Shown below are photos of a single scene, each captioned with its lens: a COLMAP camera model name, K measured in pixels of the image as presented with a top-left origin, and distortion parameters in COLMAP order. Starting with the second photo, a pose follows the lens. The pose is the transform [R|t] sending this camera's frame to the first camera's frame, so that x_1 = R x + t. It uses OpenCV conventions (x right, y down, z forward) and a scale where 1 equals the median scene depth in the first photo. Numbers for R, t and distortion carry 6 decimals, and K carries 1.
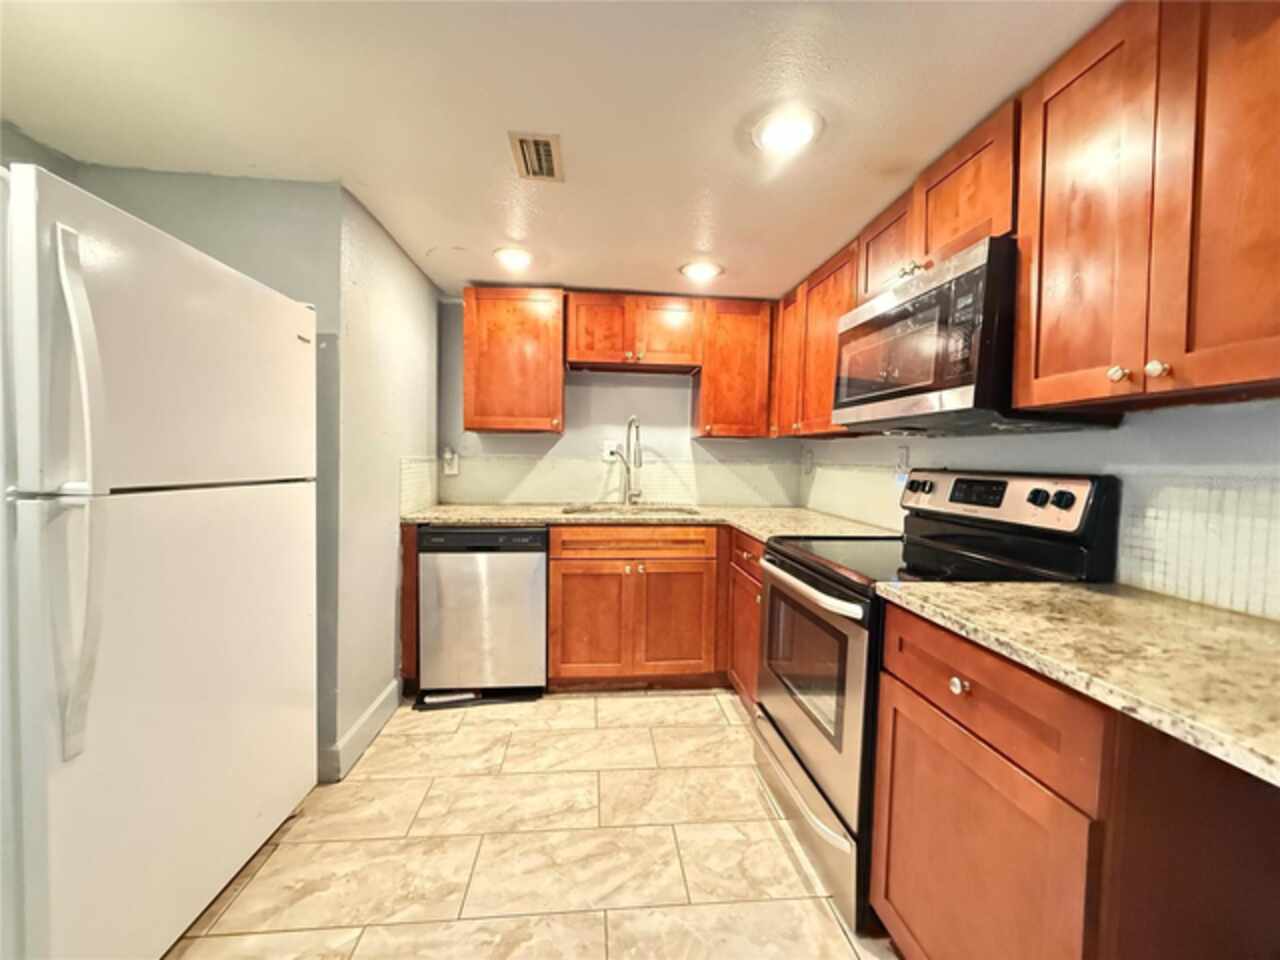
lens RADIAL K [[512.6, 0, 637.9], [0, 512.6, 476.2], [0, 0, 1]] dist [0.001992, 0.000596]
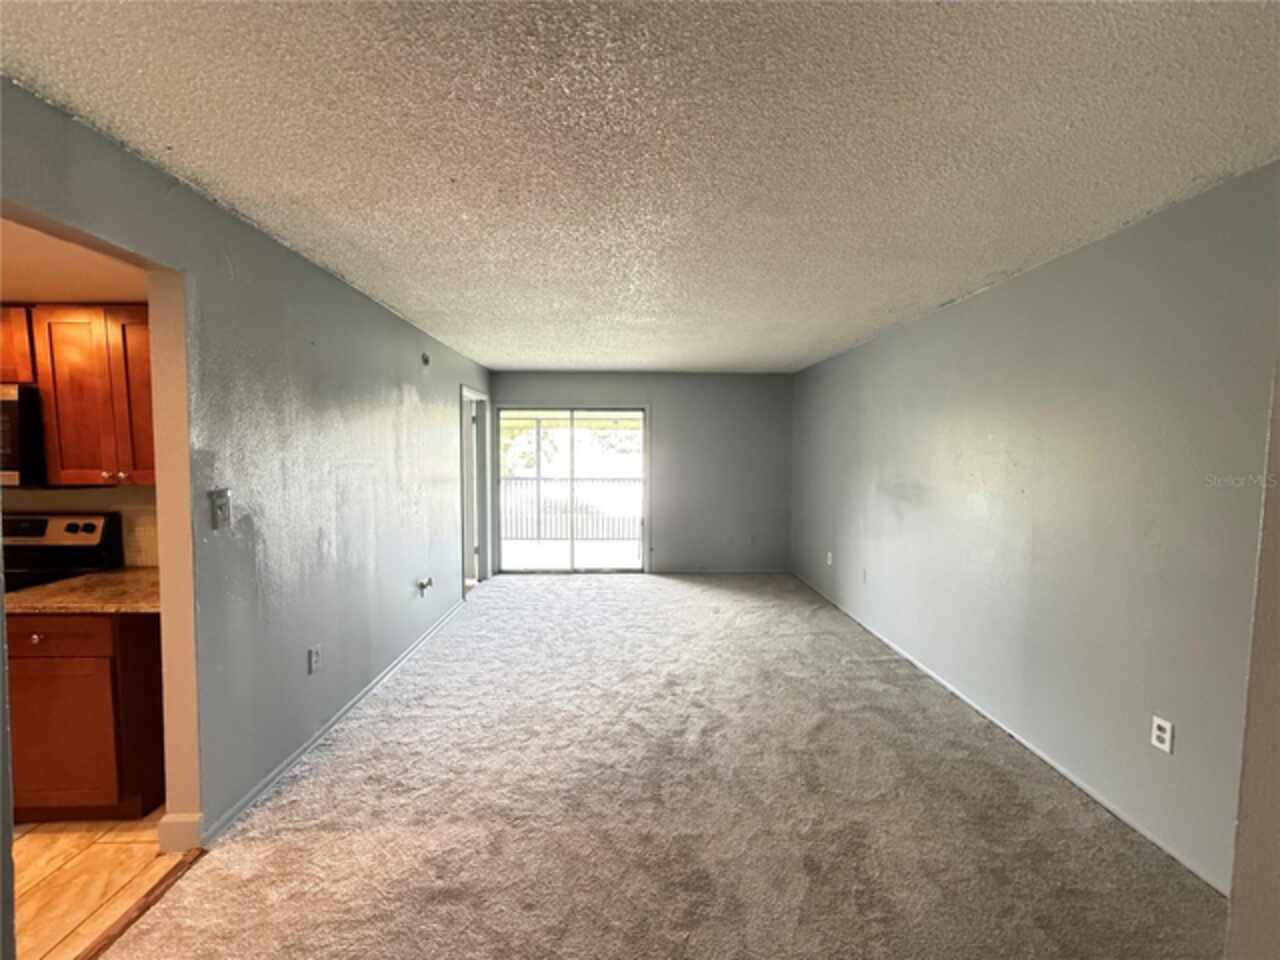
lens RADIAL K [[512.6, 0, 637.2], [0, 512.6, 482.0], [0, 0, 1]] dist [0.001992, 0.000596]
pose [[0.074761, -0.088426, 0.993273, -0.443211], [0.031900, 0.995763, 0.086247, -0.114867], [-0.996691, 0.025238, 0.077265, -0.584177]]
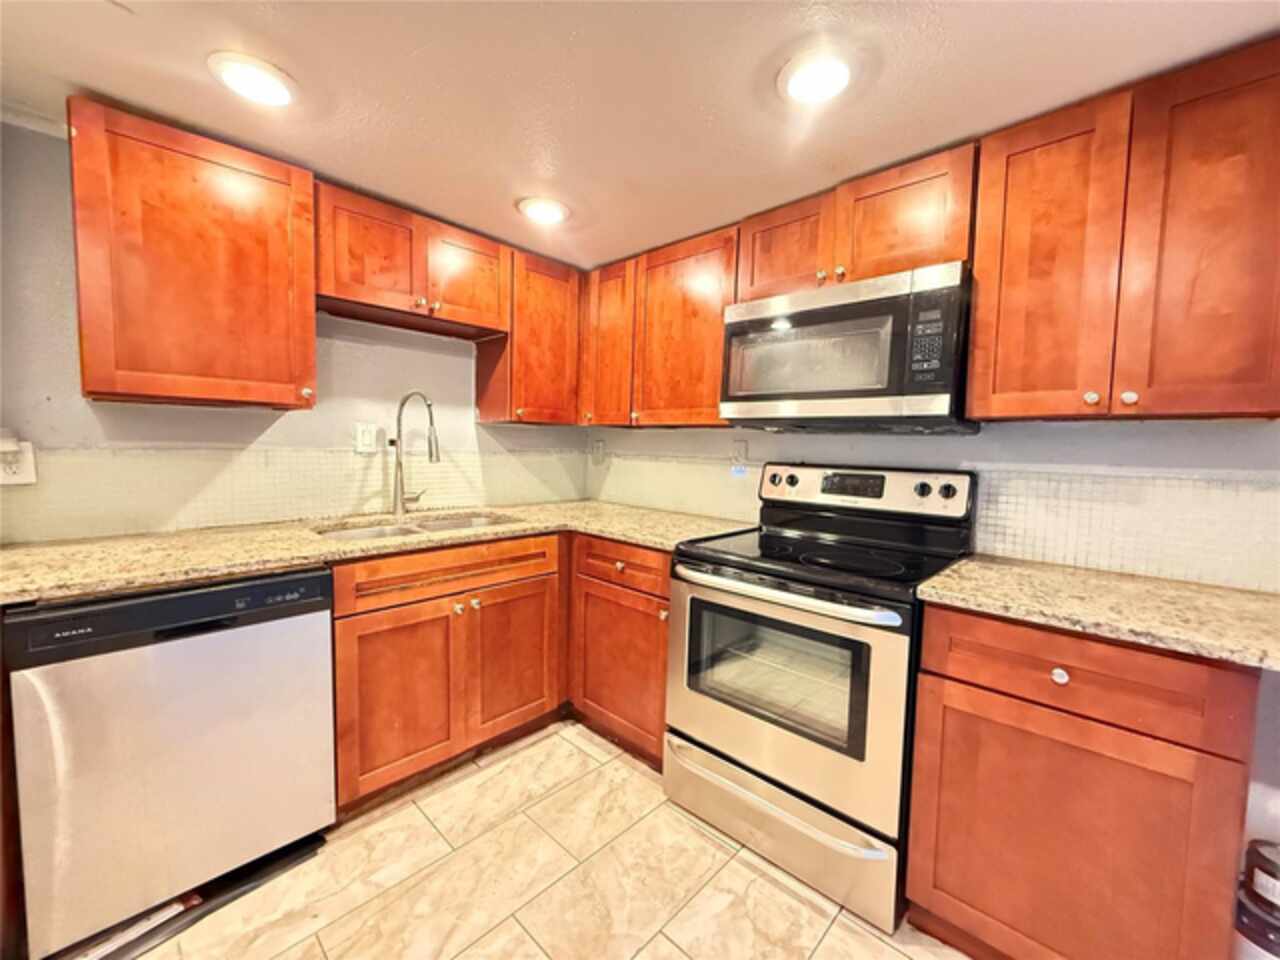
lens RADIAL K [[512.6, 0, 636.3], [0, 512.6, 476.5], [0, 0, 1]] dist [0.001992, 0.000596]
pose [[0.751297, -0.040744, 0.658705, -0.301809], [0.013468, 0.998831, 0.046422, -0.031298], [-0.659827, -0.026005, 0.750967, 0.311103]]
